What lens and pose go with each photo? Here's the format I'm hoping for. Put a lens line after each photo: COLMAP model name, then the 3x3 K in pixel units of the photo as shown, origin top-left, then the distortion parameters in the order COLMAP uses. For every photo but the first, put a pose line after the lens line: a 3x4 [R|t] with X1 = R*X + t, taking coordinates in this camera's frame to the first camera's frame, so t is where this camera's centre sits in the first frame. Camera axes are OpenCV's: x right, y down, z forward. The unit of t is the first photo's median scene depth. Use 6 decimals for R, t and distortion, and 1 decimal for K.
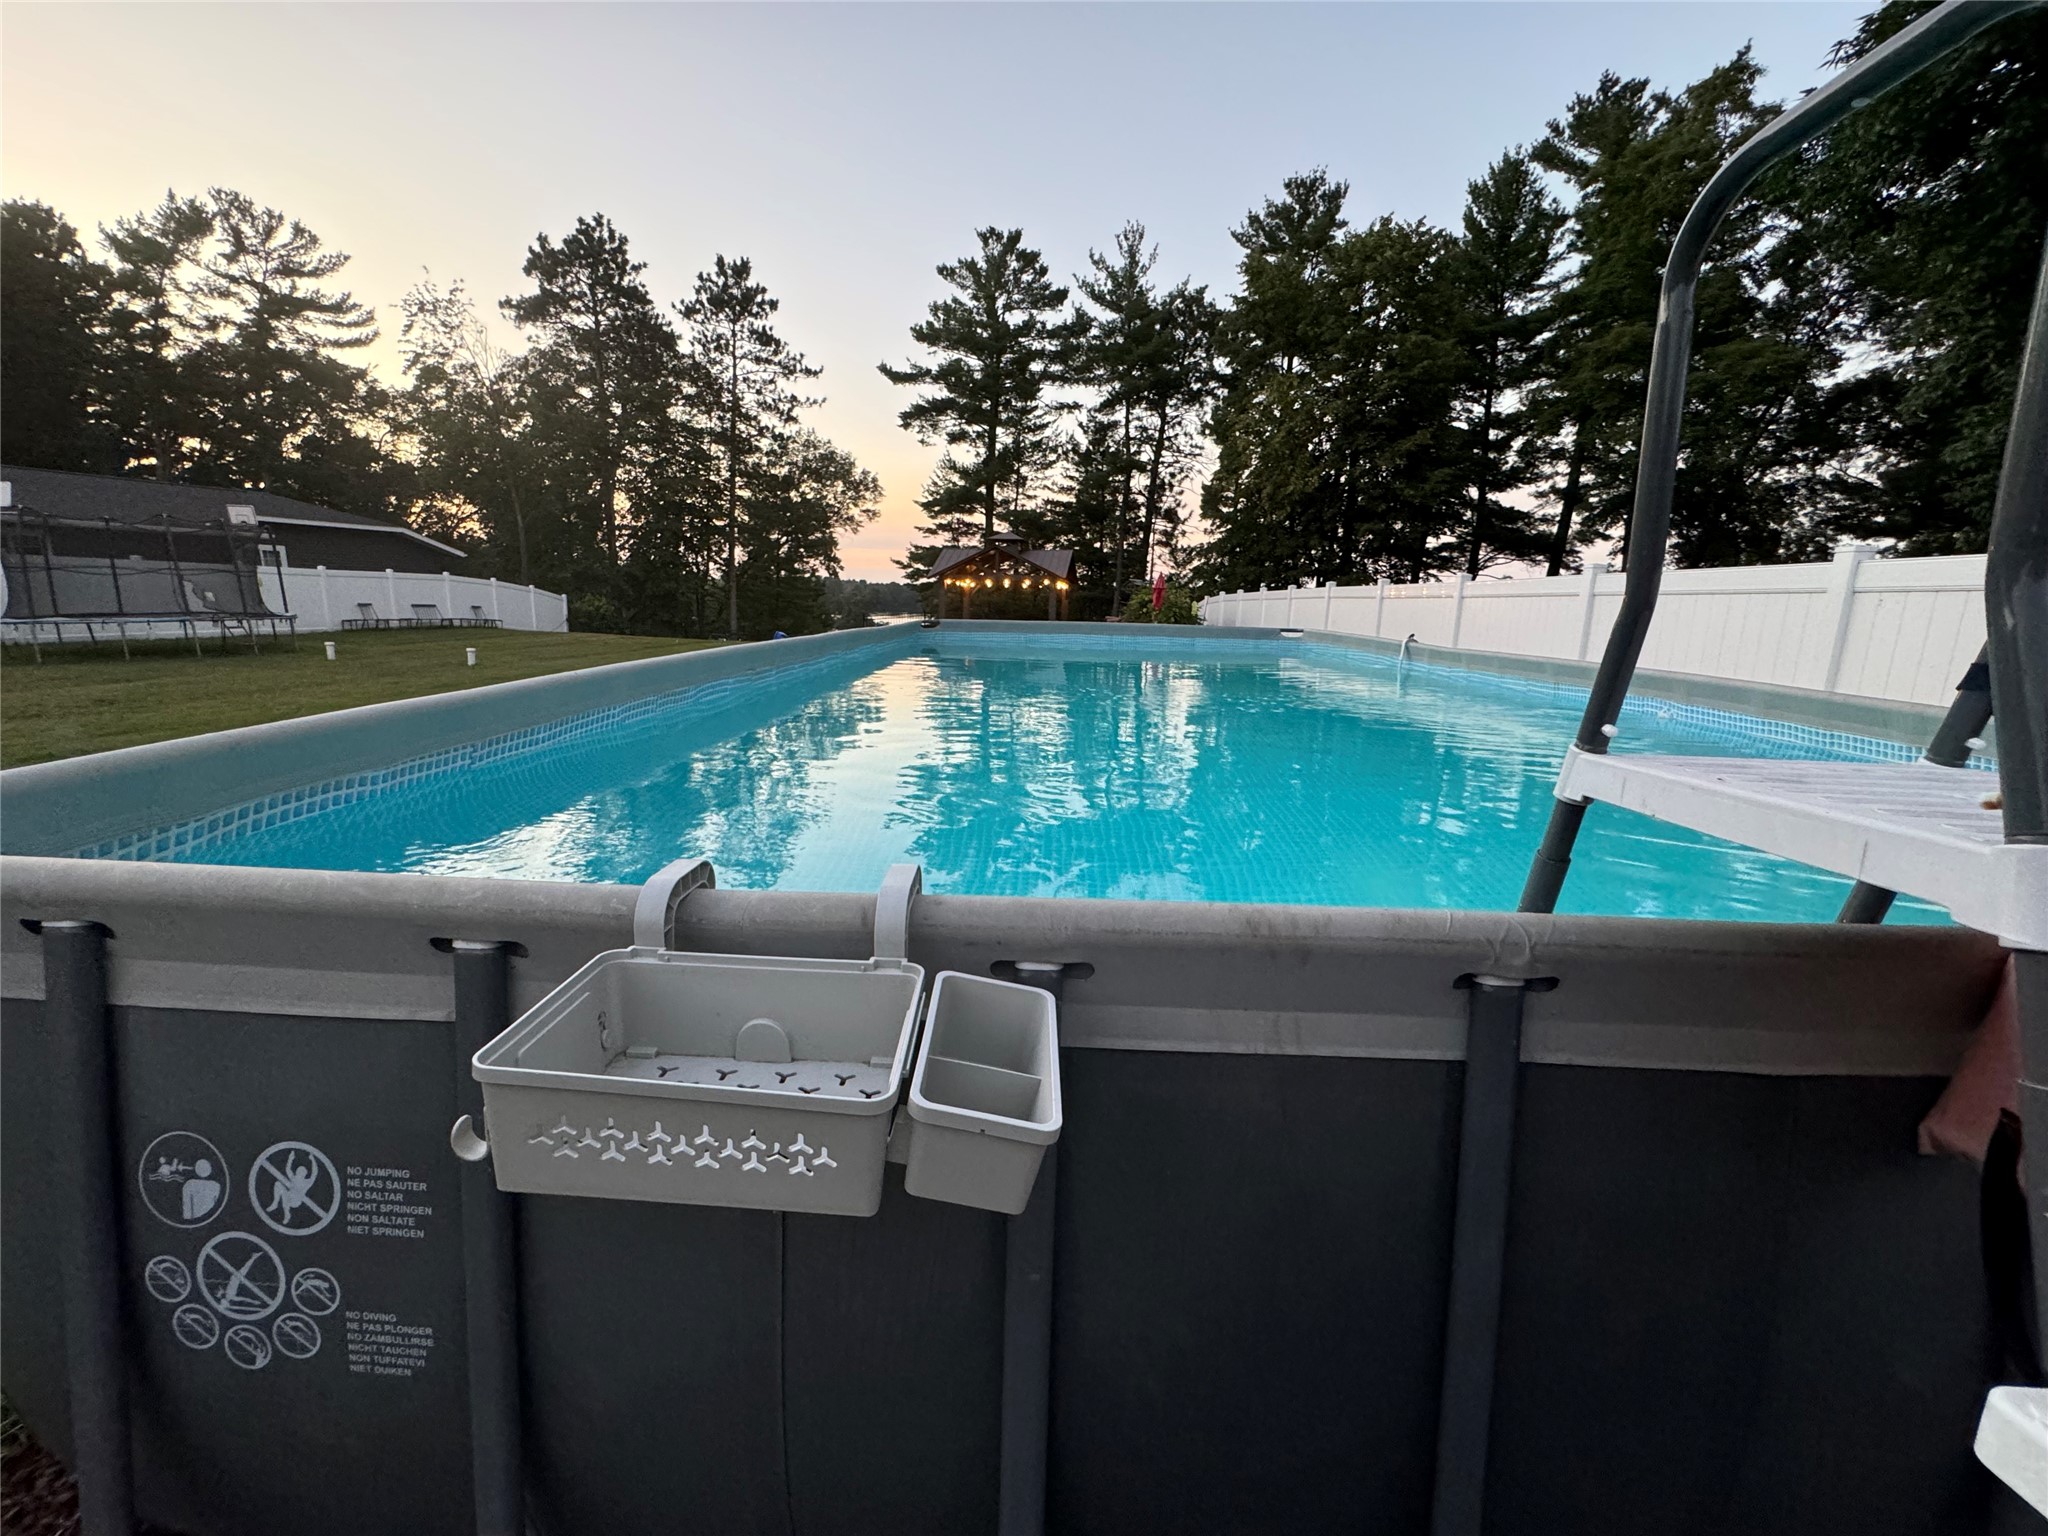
lens RADIAL K [[833.7, 0, 1024.0], [0, 833.7, 768.0], [0, 0, 1]] dist [-0.000703, 0.000113]
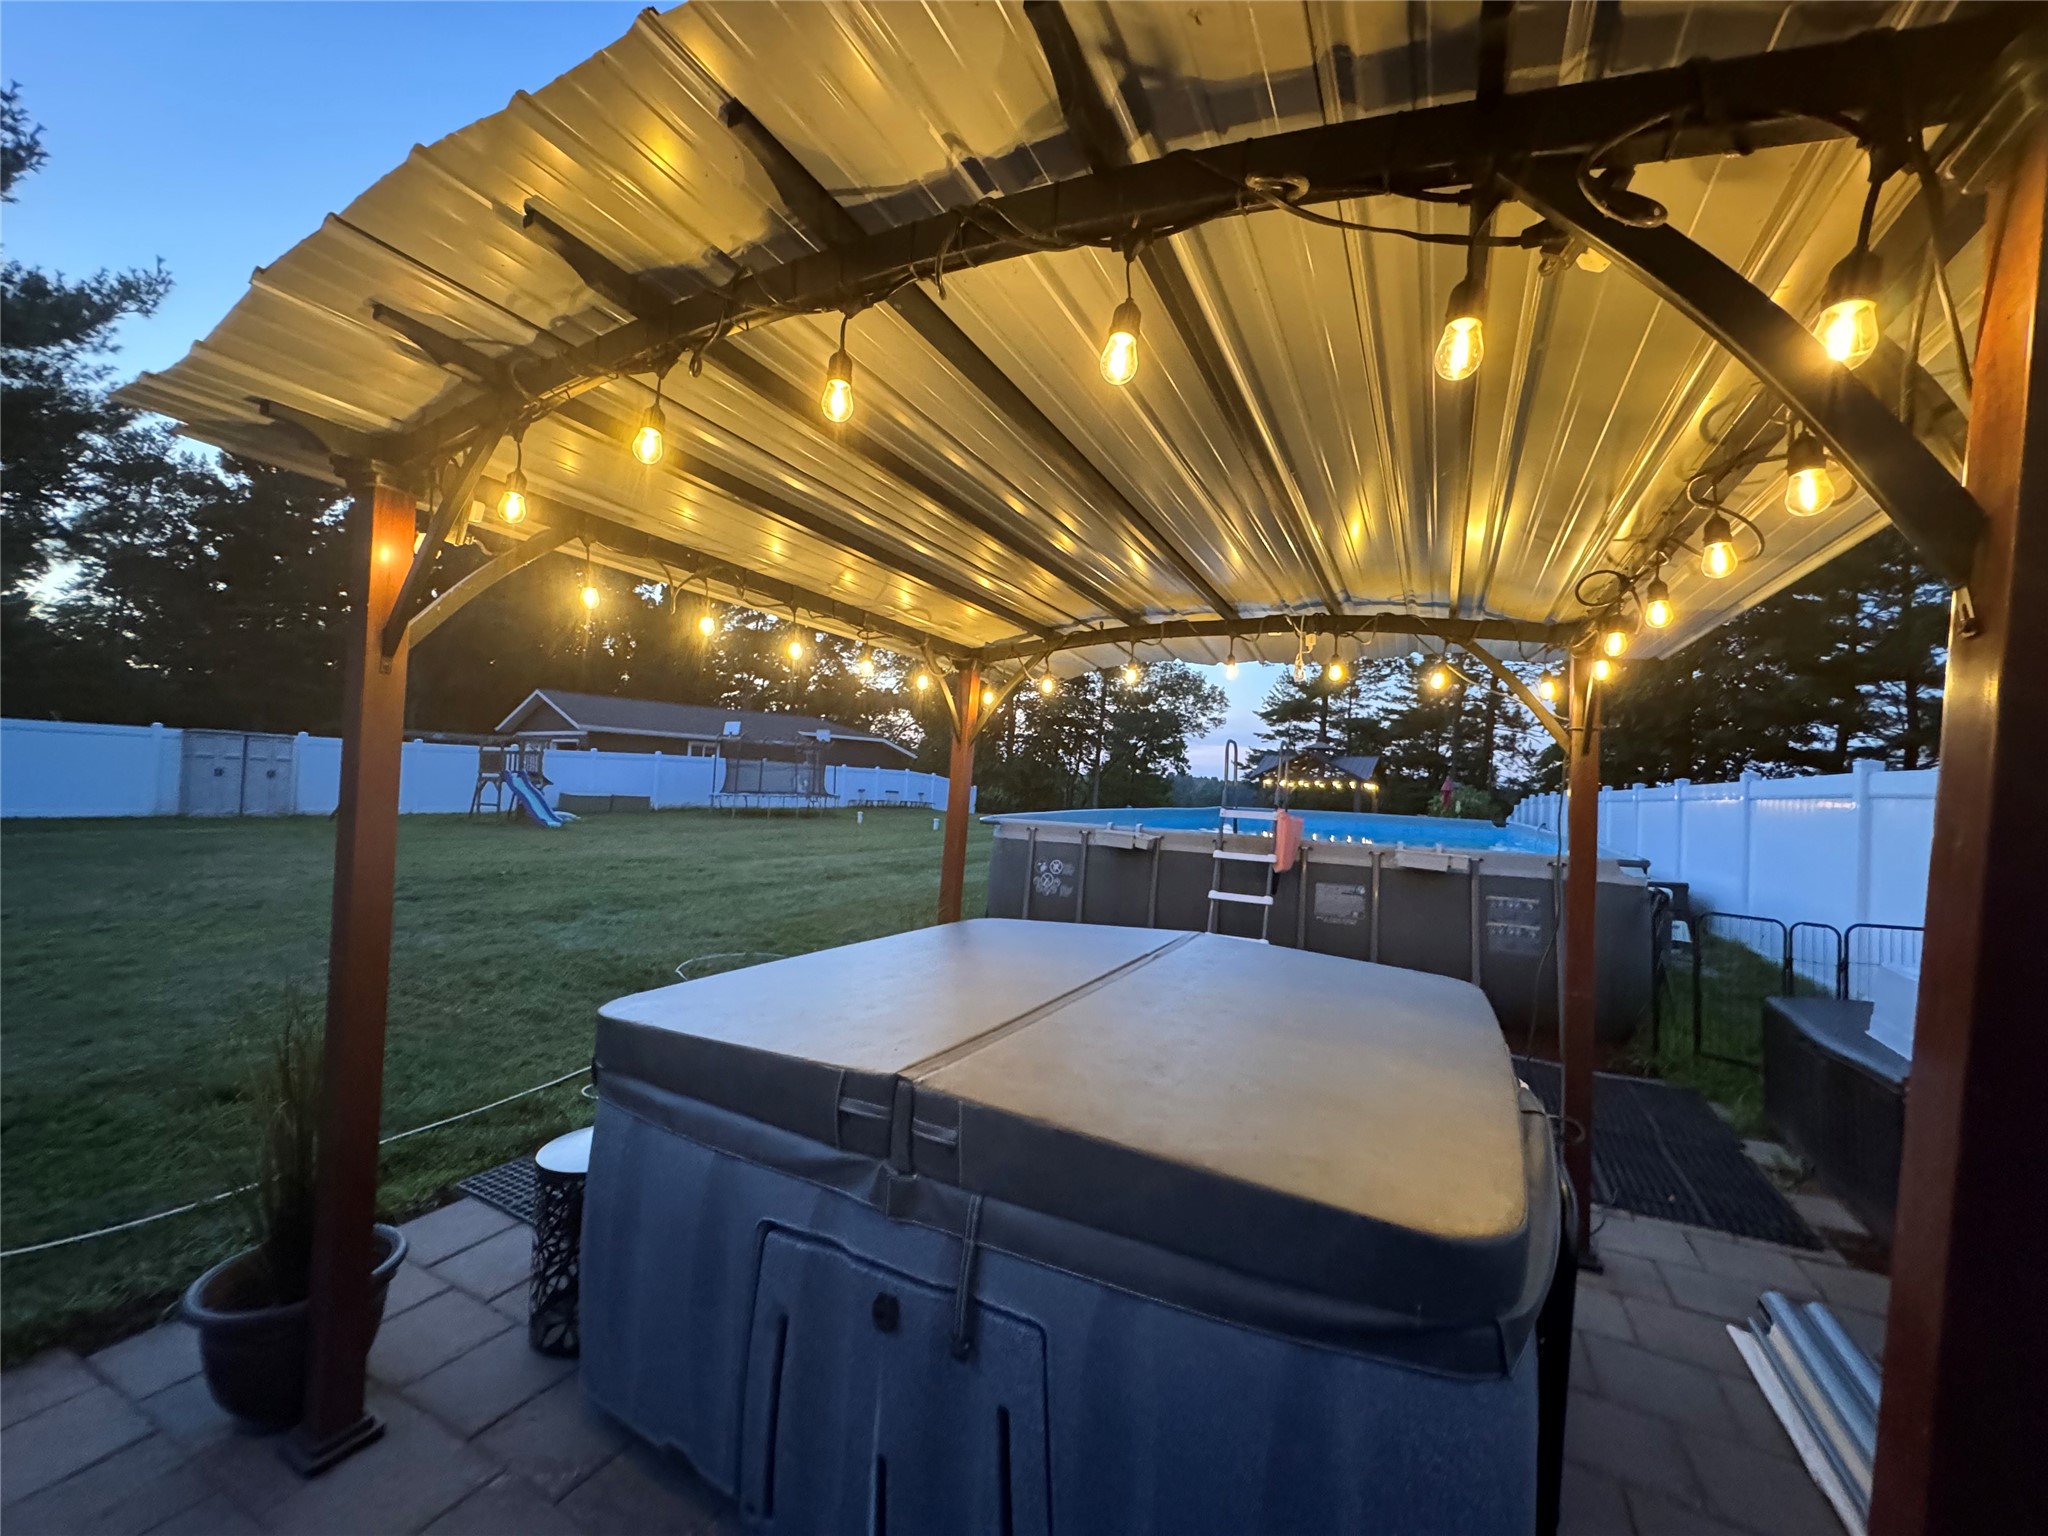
lens RADIAL K [[833.7, 0, 1024.0], [0, 833.7, 768.0], [0, 0, 1]] dist [-0.000703, 0.000113]
pose [[0.916419, 0.010205, -0.400090, 0.036984], [-0.102186, 0.972507, -0.209254, 0.025638], [0.386955, 0.232648, 0.892267, -0.121638]]
